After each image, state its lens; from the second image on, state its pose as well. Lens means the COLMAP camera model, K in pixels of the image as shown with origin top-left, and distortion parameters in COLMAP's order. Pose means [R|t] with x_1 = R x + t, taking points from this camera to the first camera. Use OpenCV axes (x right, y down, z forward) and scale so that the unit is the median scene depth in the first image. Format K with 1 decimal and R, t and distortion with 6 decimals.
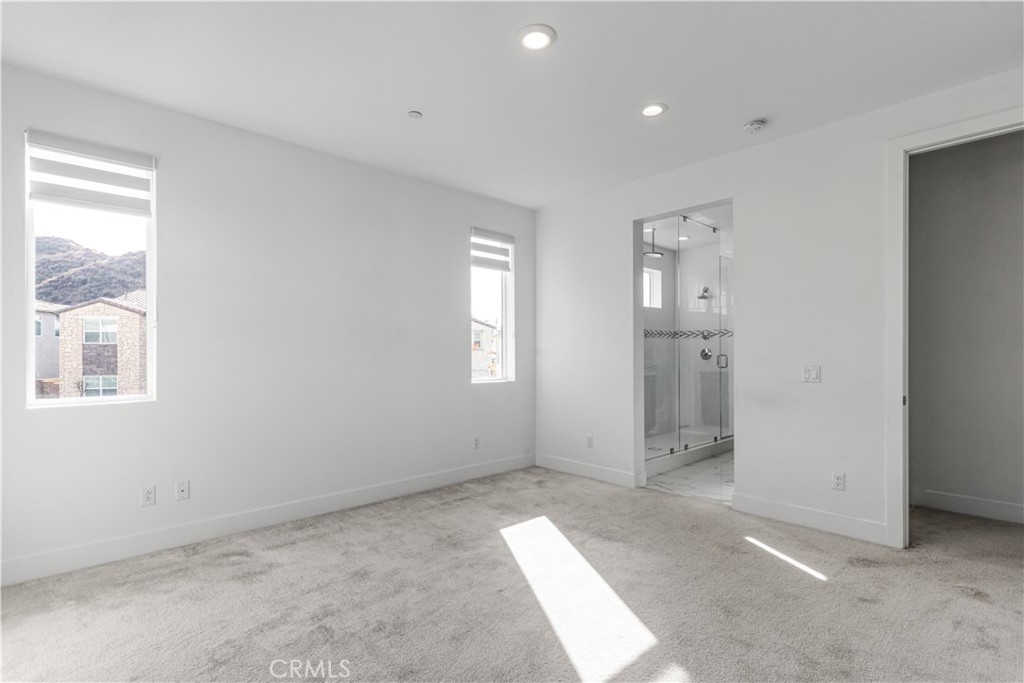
lens RADIAL K [[495.9, 0, 511.3], [0, 495.9, 350.6], [0, 0, 1]] dist [0.000774, 0.000576]
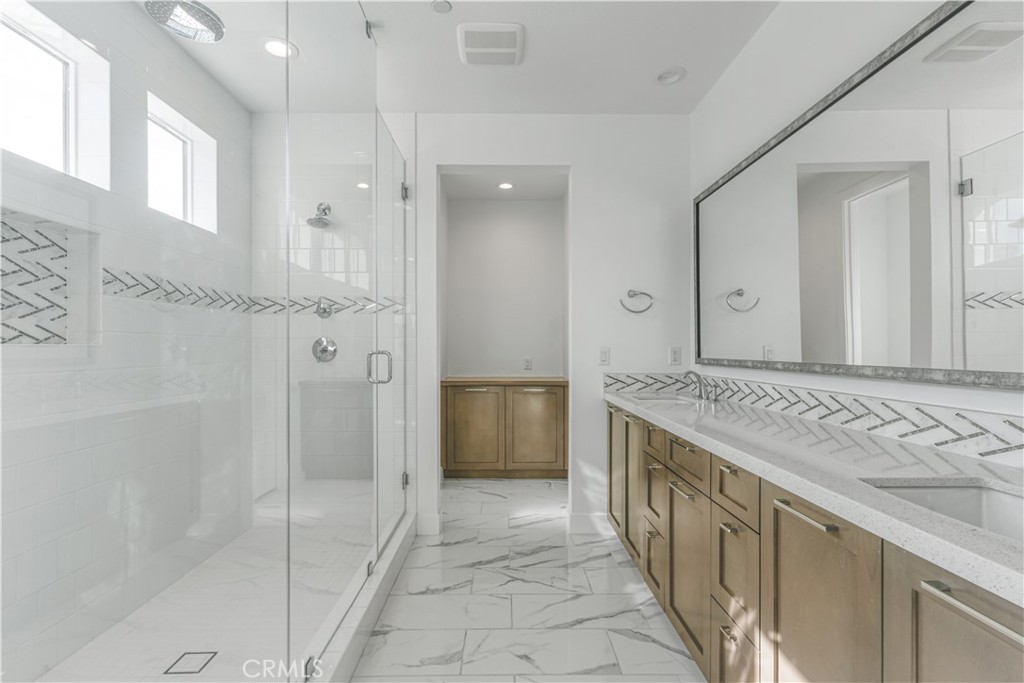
lens RADIAL K [[495.9, 0, 504.3], [0, 495.9, 348.8], [0, 0, 1]] dist [0.000774, 0.000576]
pose [[0.680562, -0.001485, 0.732689, 0.164368], [-0.002268, 0.999989, 0.004133, 0.003868], [-0.732687, -0.004474, 0.680551, 0.546859]]
